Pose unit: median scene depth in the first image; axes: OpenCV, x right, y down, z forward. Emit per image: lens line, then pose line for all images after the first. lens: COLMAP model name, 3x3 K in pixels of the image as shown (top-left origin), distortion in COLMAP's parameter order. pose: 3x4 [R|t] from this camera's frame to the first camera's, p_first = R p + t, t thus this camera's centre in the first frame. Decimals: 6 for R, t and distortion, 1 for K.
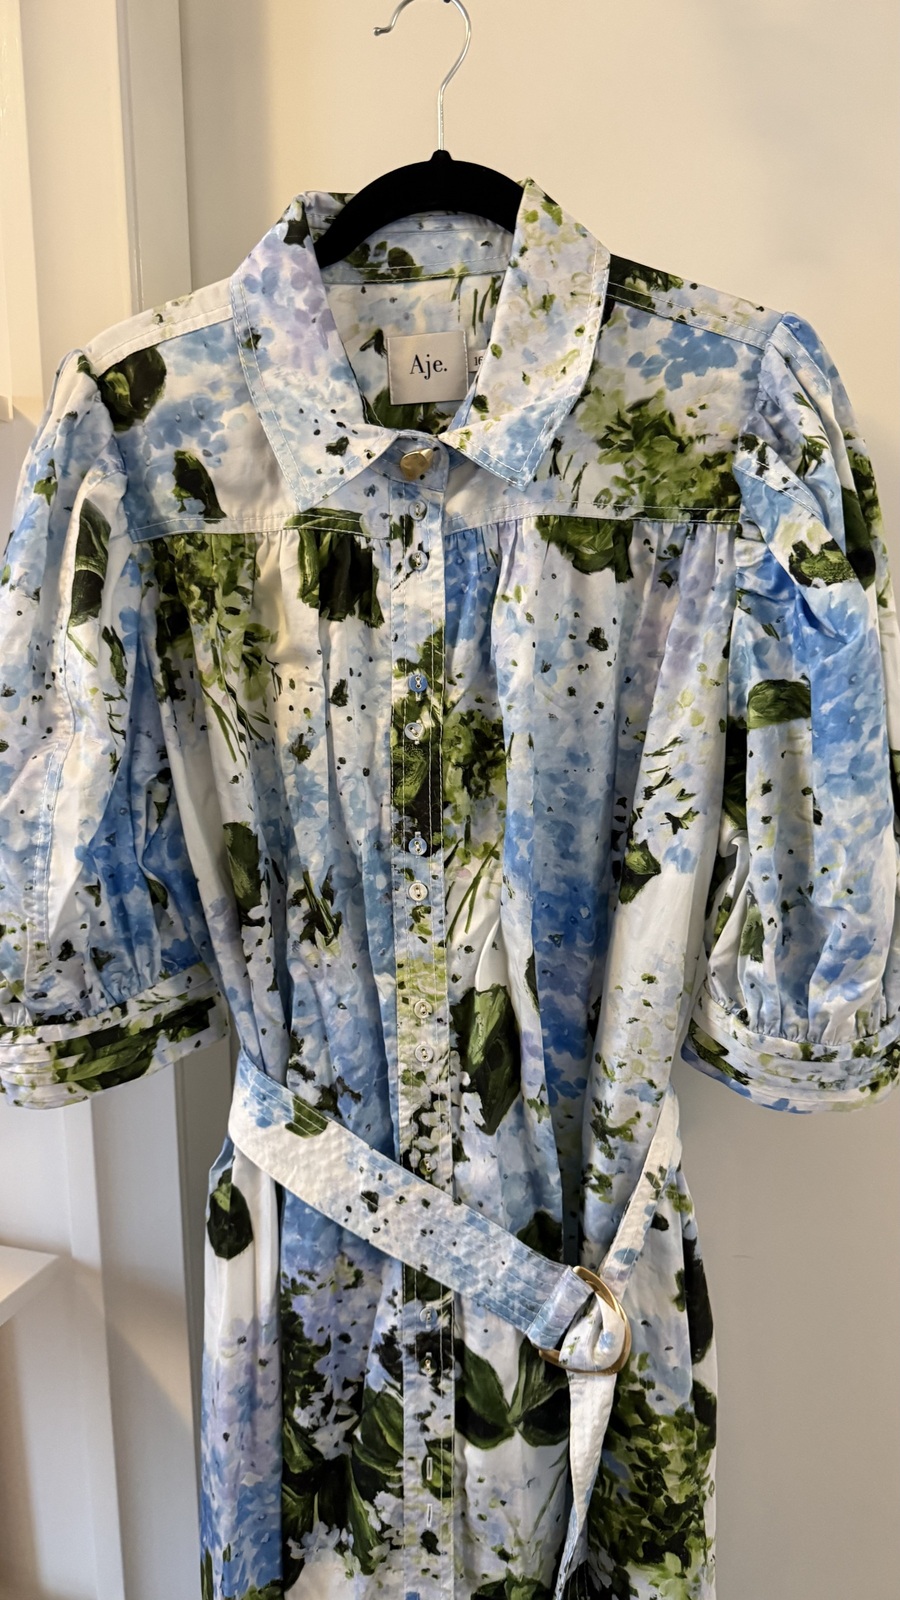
lens RADIAL K [[1155.6, 0, 434.4], [0, 1155.6, 776.1], [0, 0, 1]] dist [0.157190, -0.257296]
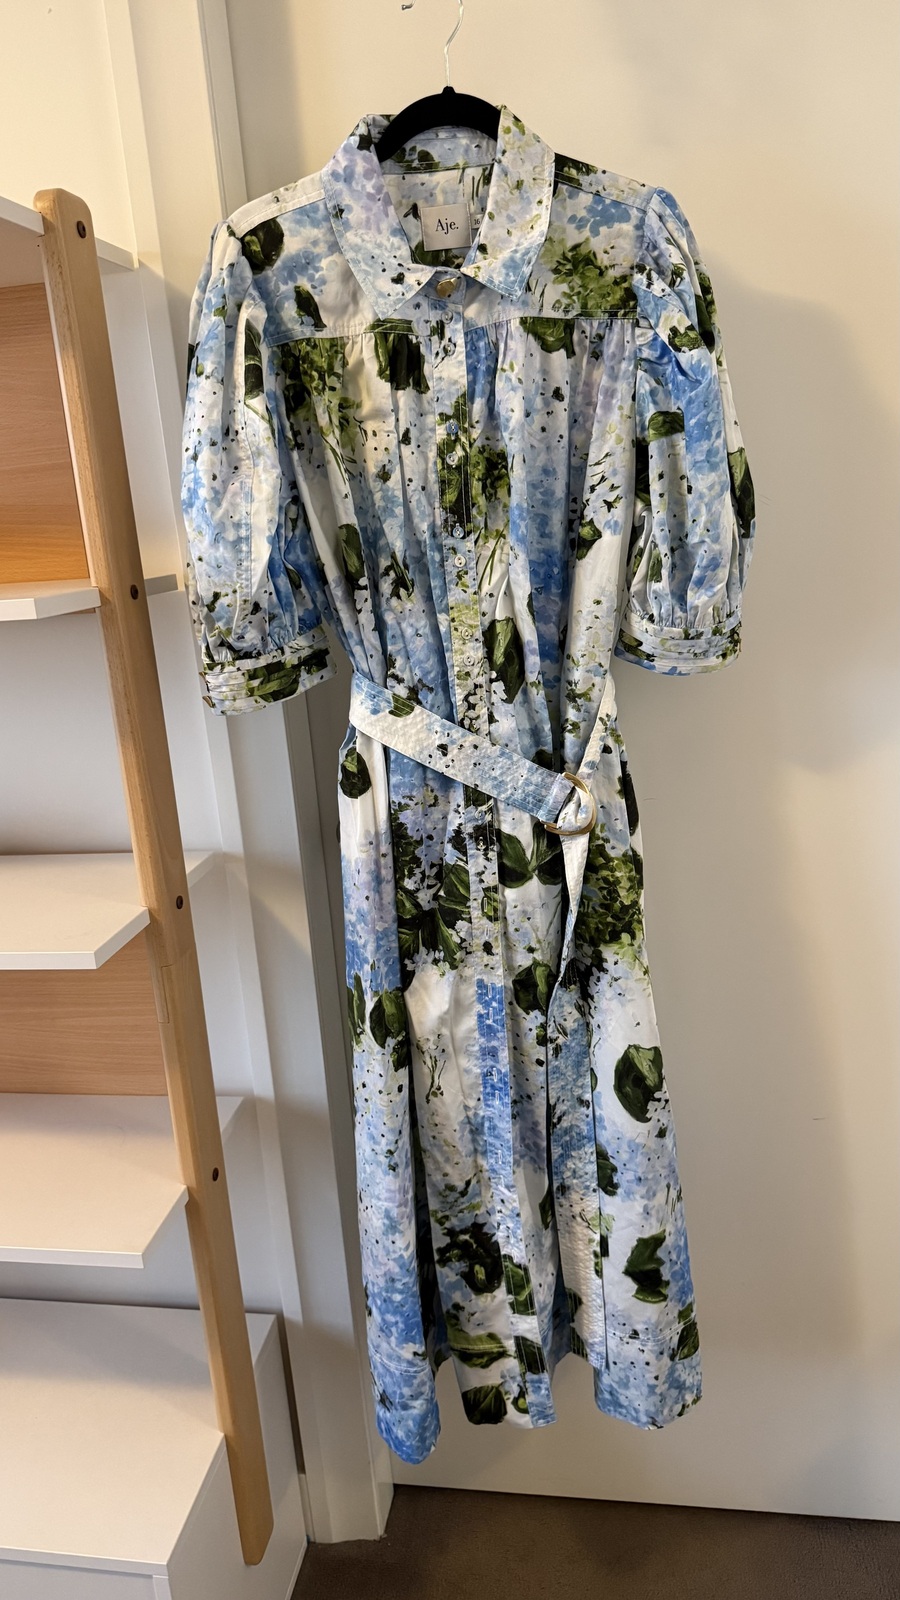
lens RADIAL K [[1140.6, 0, 450.0], [0, 1140.6, 800.0], [0, 0, 1]] dist [0.050680, -0.085380]
pose [[0.986034, -0.095587, 0.136380, -0.284166], [0.075682, 0.986630, 0.144336, 0.200760], [-0.148354, -0.131999, 0.980085, -0.645299]]
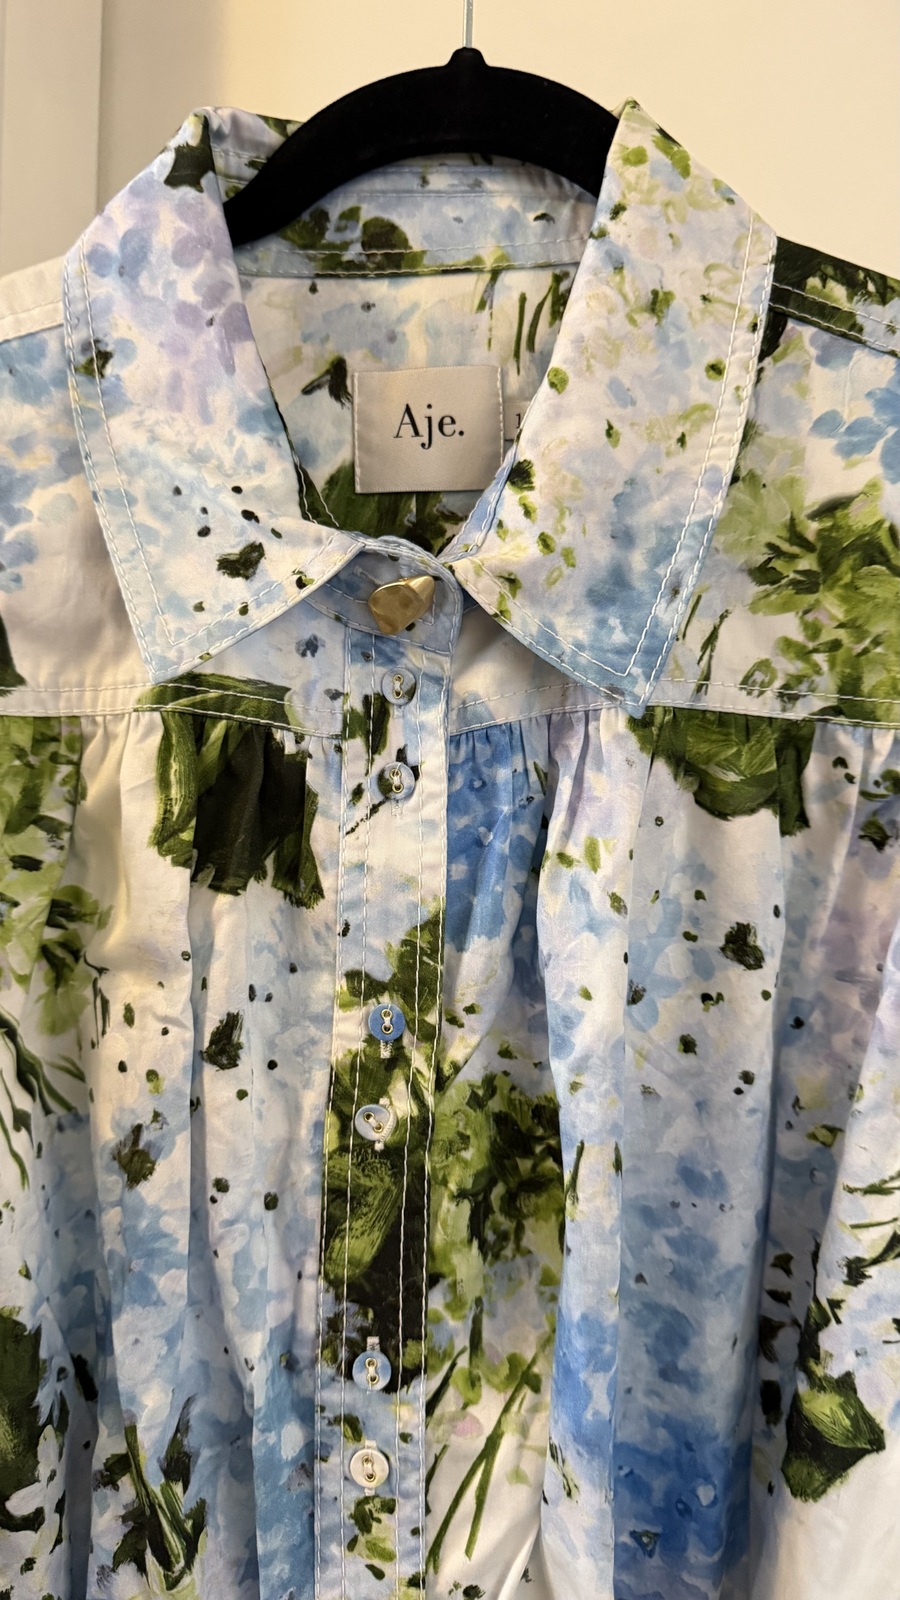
lens RADIAL K [[1140.6, 0, 450.0], [0, 1140.6, 800.0], [0, 0, 1]] dist [0.050680, -0.085380]
pose [[0.998487, 0.036708, 0.040952, -0.010329], [-0.030055, 0.987825, -0.152639, -0.099128], [-0.046056, 0.151177, 0.987433, 0.496036]]
